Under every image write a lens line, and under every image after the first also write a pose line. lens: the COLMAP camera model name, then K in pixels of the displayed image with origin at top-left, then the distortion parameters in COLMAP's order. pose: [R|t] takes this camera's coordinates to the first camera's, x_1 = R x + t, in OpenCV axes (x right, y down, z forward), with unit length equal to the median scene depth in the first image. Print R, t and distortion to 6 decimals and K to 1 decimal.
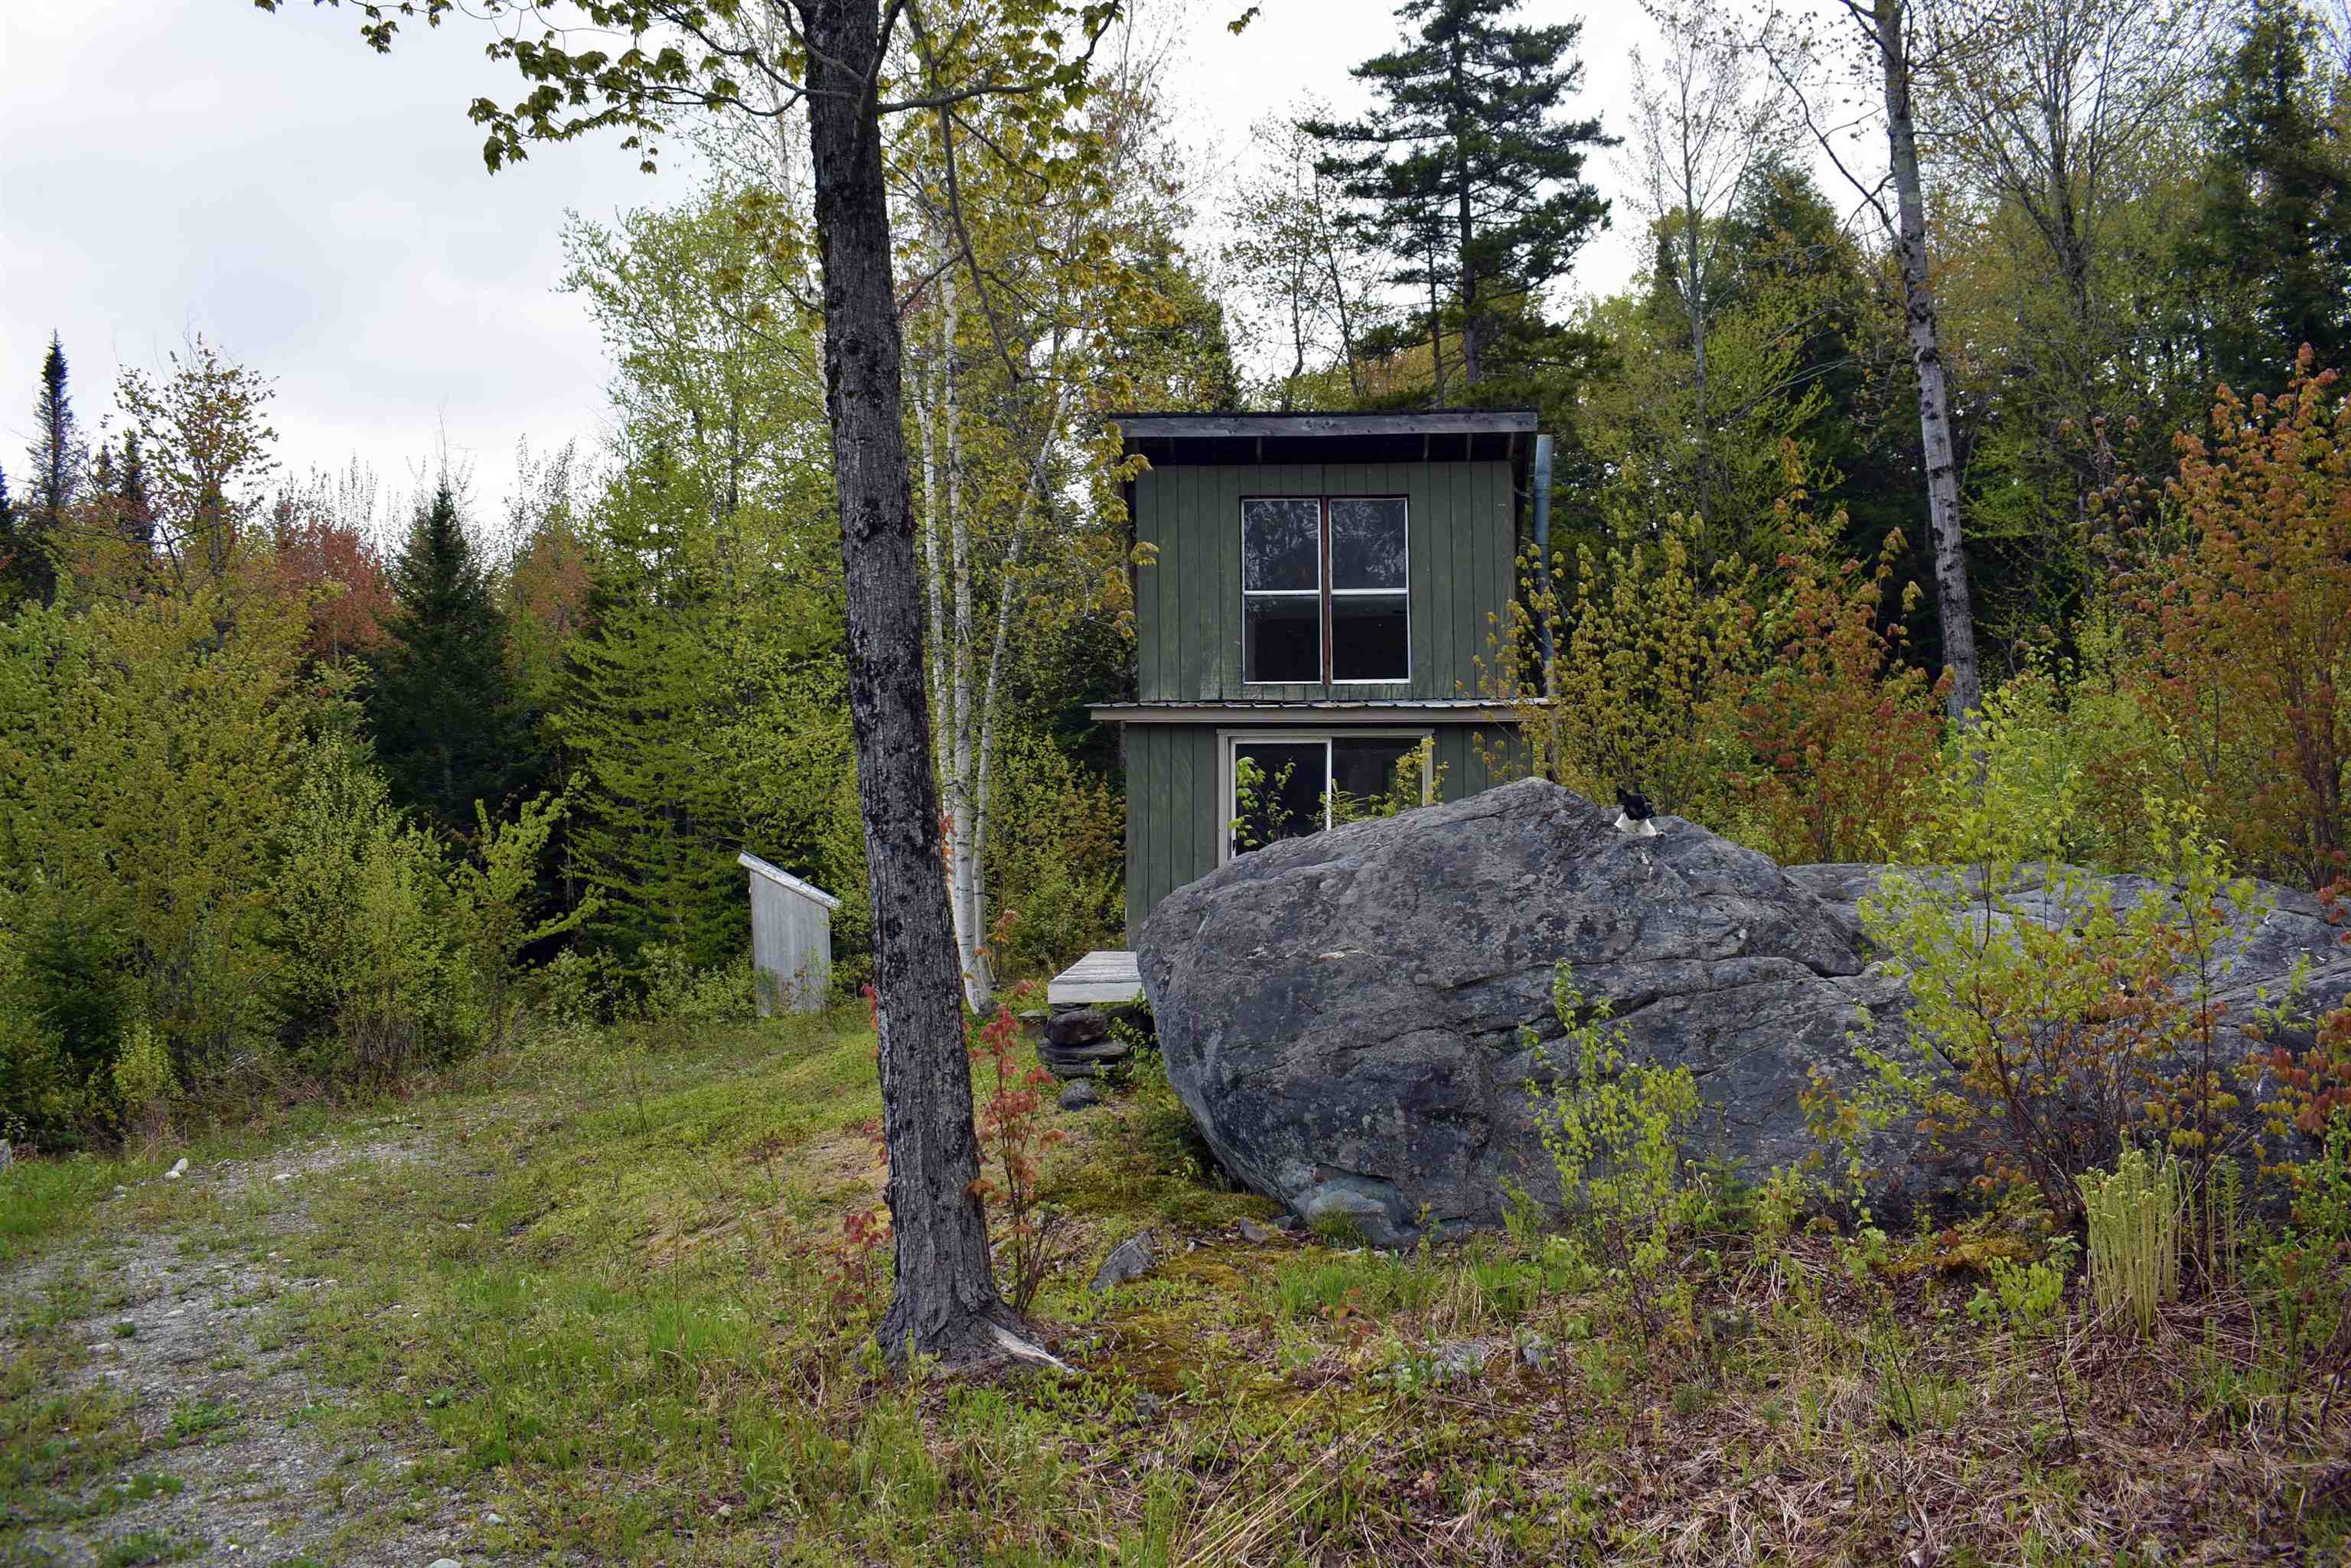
lens RADIAL K [[1952.7, 0, 1175.5], [0, 1952.7, 784.0], [0, 0, 1]] dist [-0.086251, 0.002124]
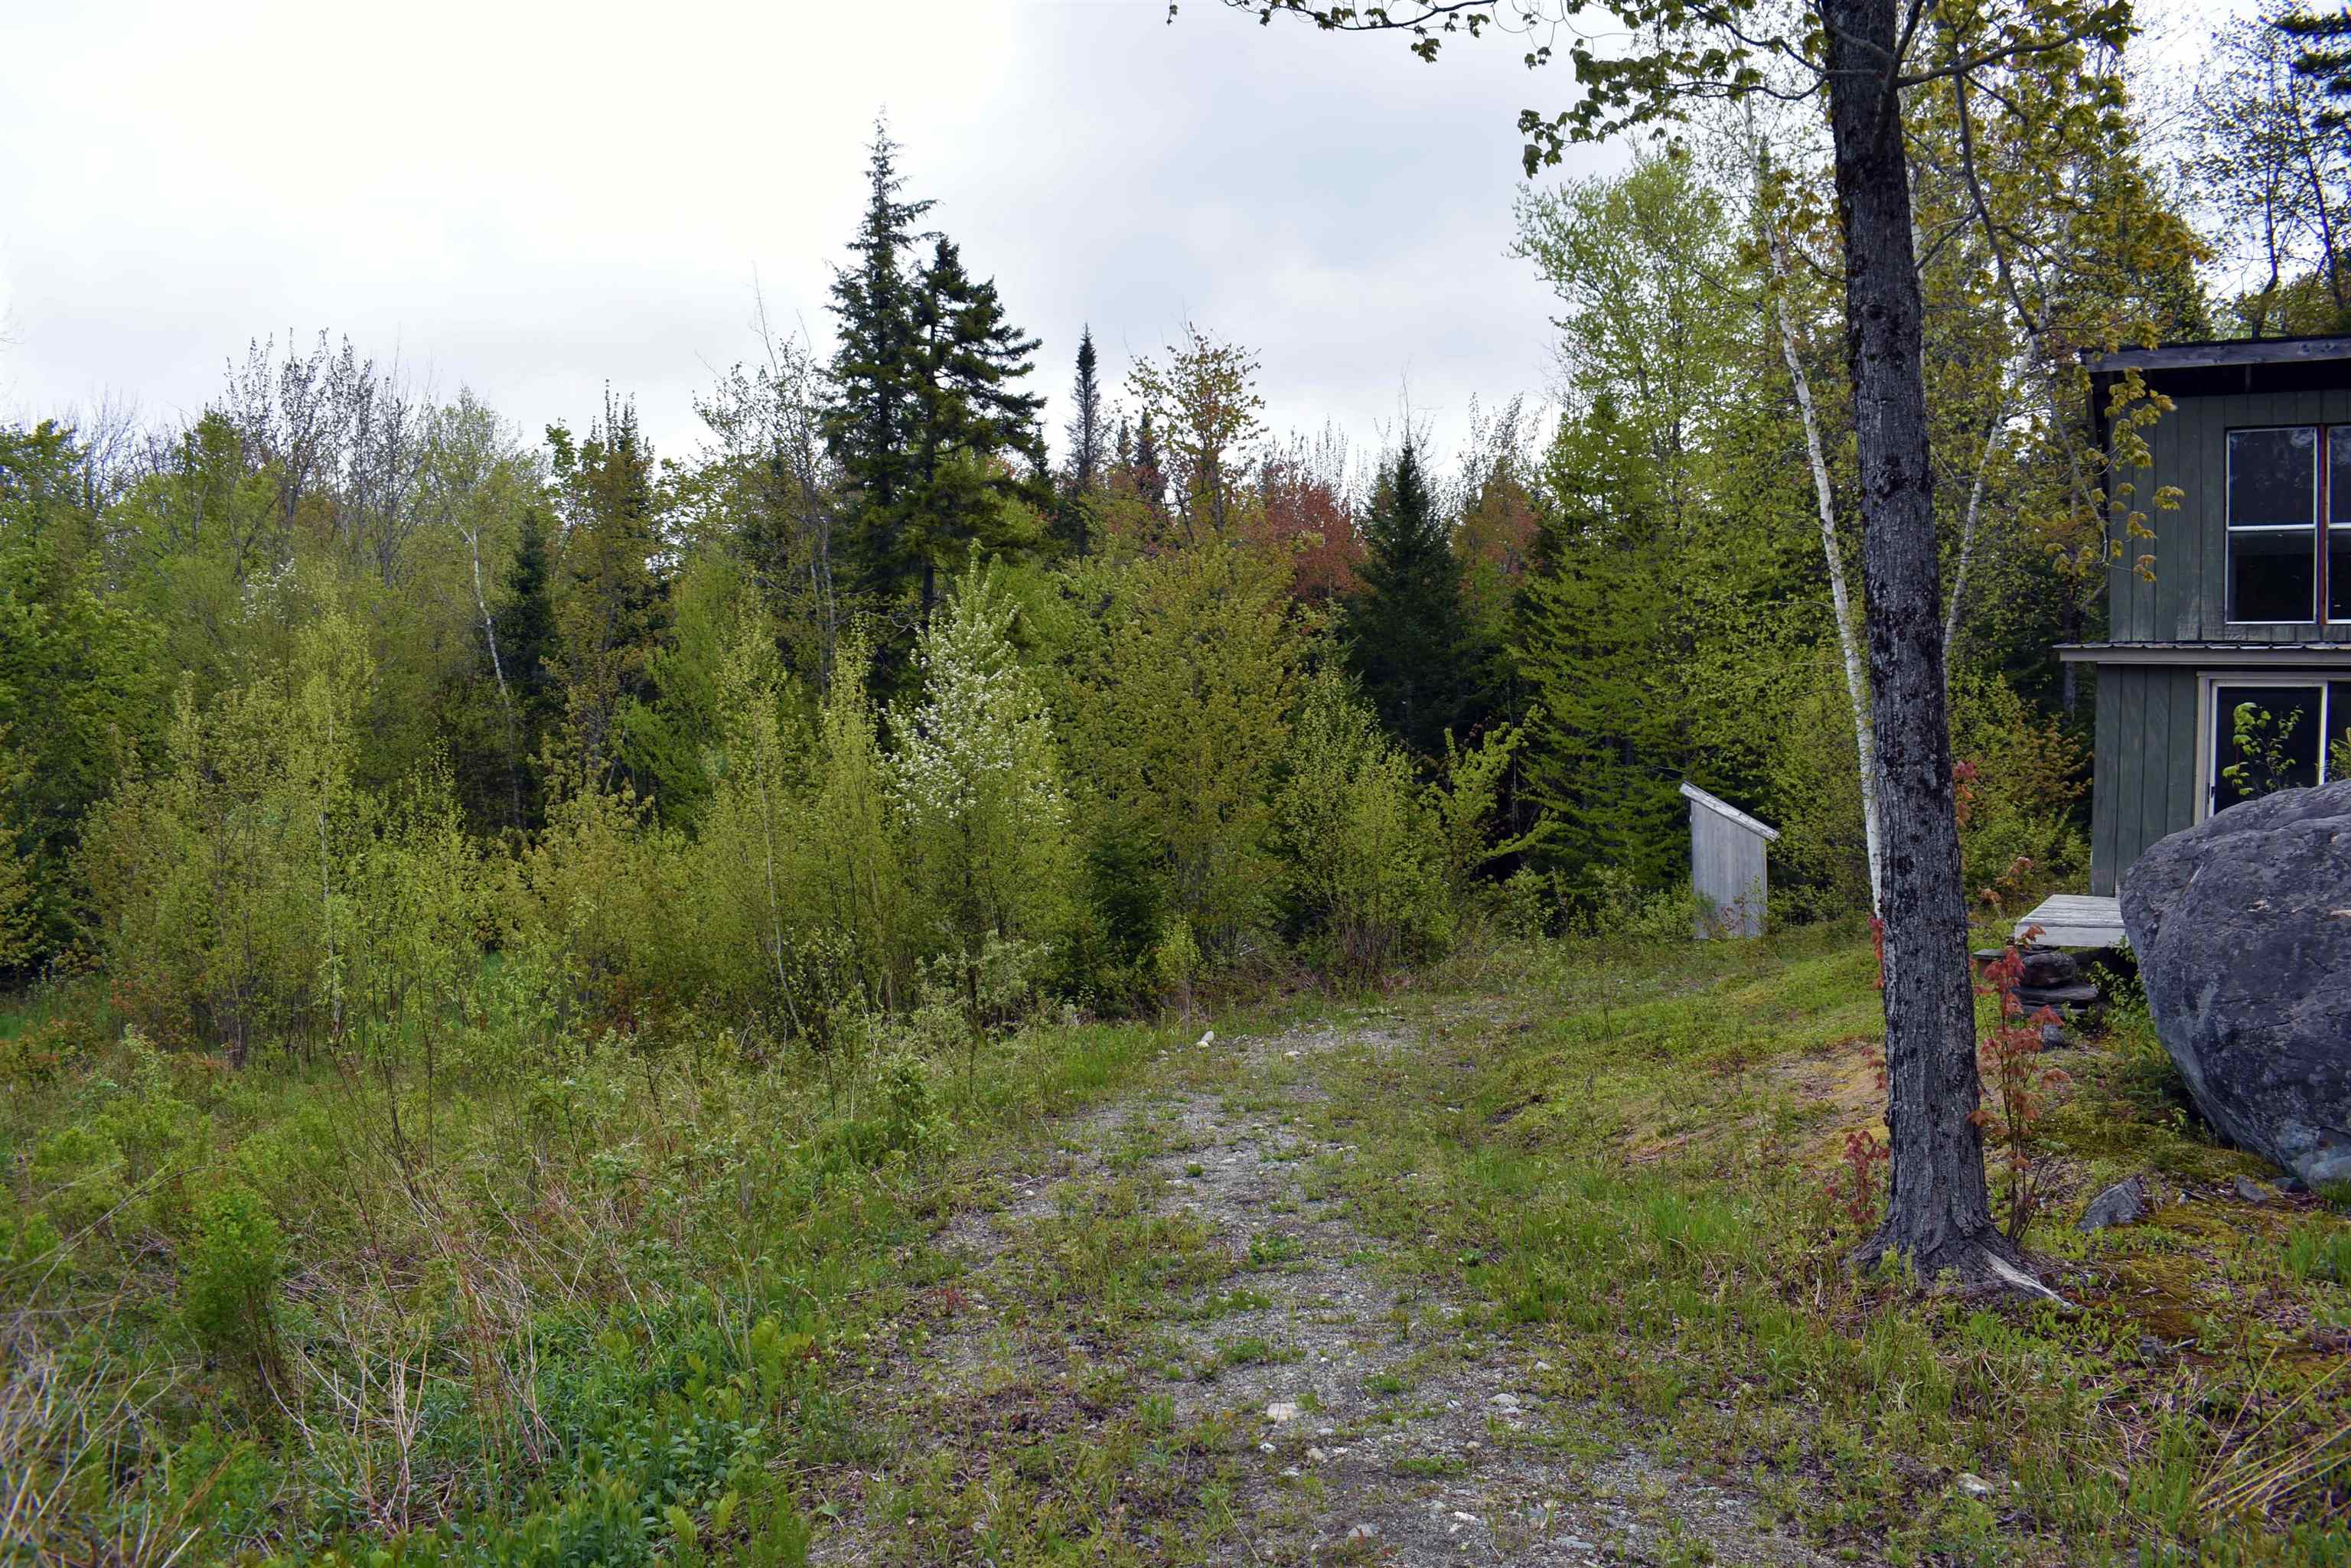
lens RADIAL K [[1853.3, 0, 1189.1], [0, 1853.3, 775.6], [0, 0, 1]] dist [-0.096514, 0.018072]
pose [[0.891476, 0.027880, -0.452210, -0.018913], [-0.012947, 0.999265, 0.036083, -0.002187], [0.452883, -0.026312, 0.891181, -0.021653]]
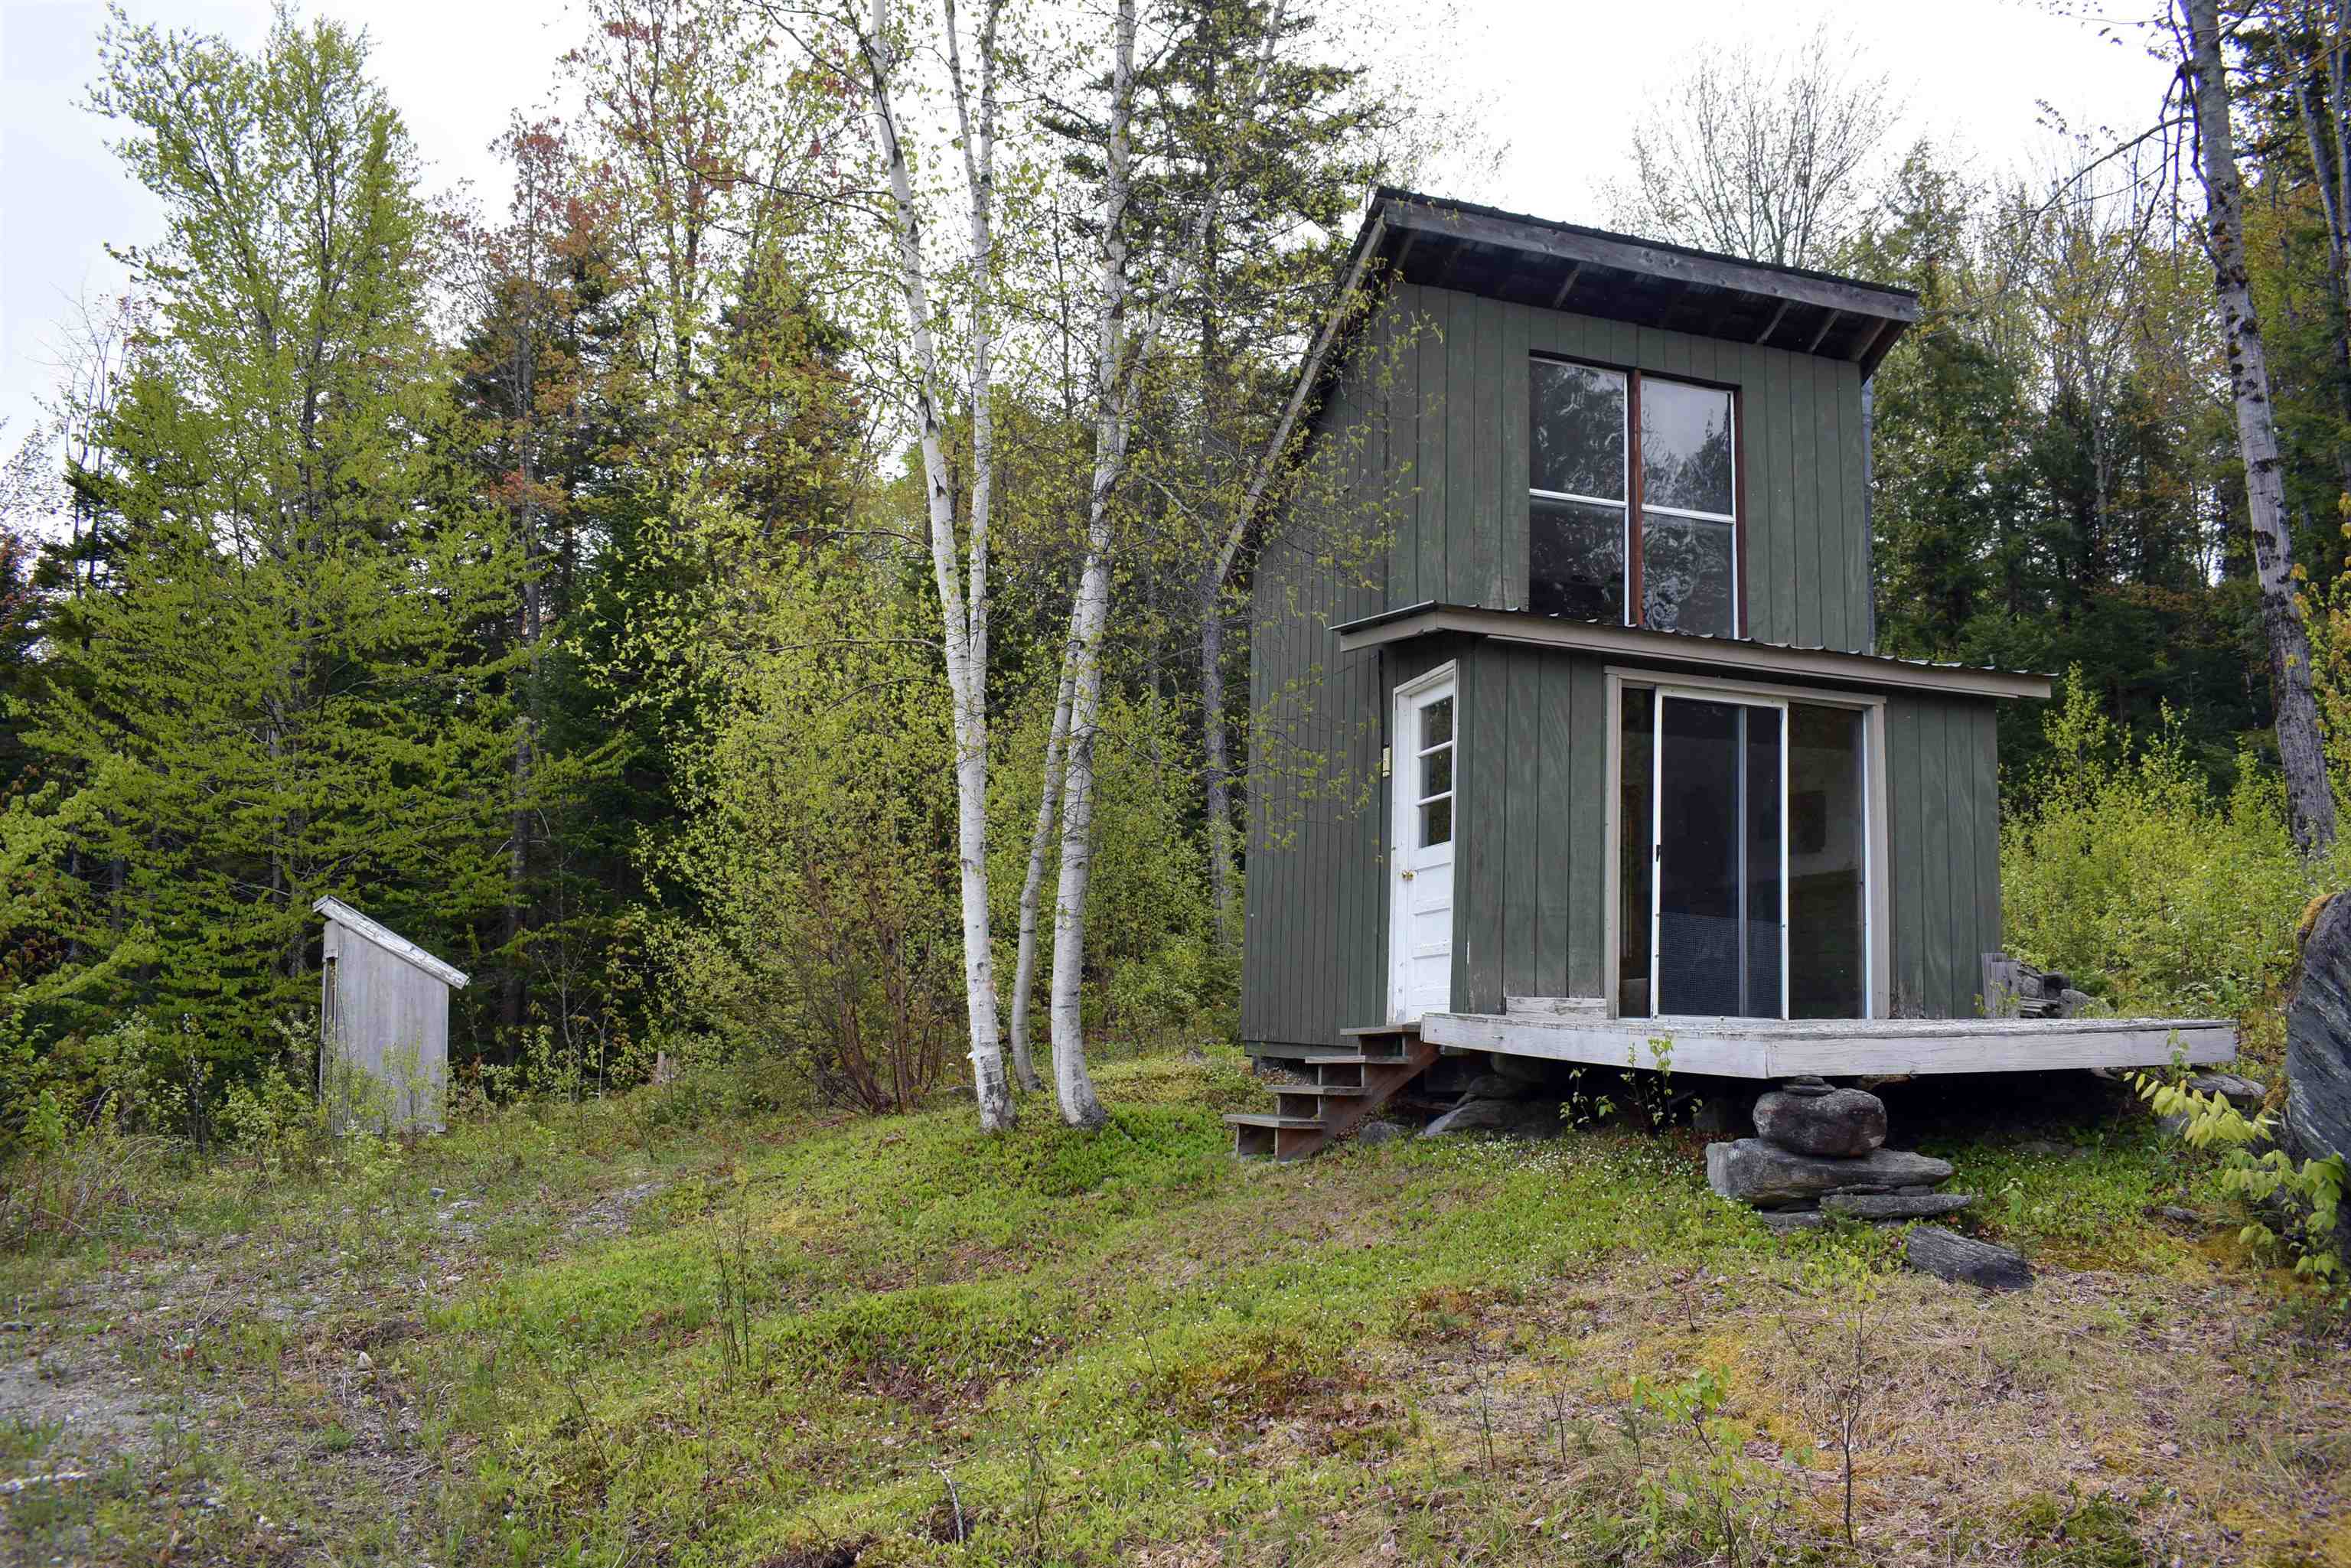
lens RADIAL K [[1853.3, 0, 1189.1], [0, 1853.3, 775.6], [0, 0, 1]] dist [-0.096514, 0.018072]
pose [[0.927513, 0.080725, 0.364969, -0.313482], [-0.047875, 0.994015, -0.098193, 0.071024], [-0.370711, 0.073602, 0.925827, 0.486896]]
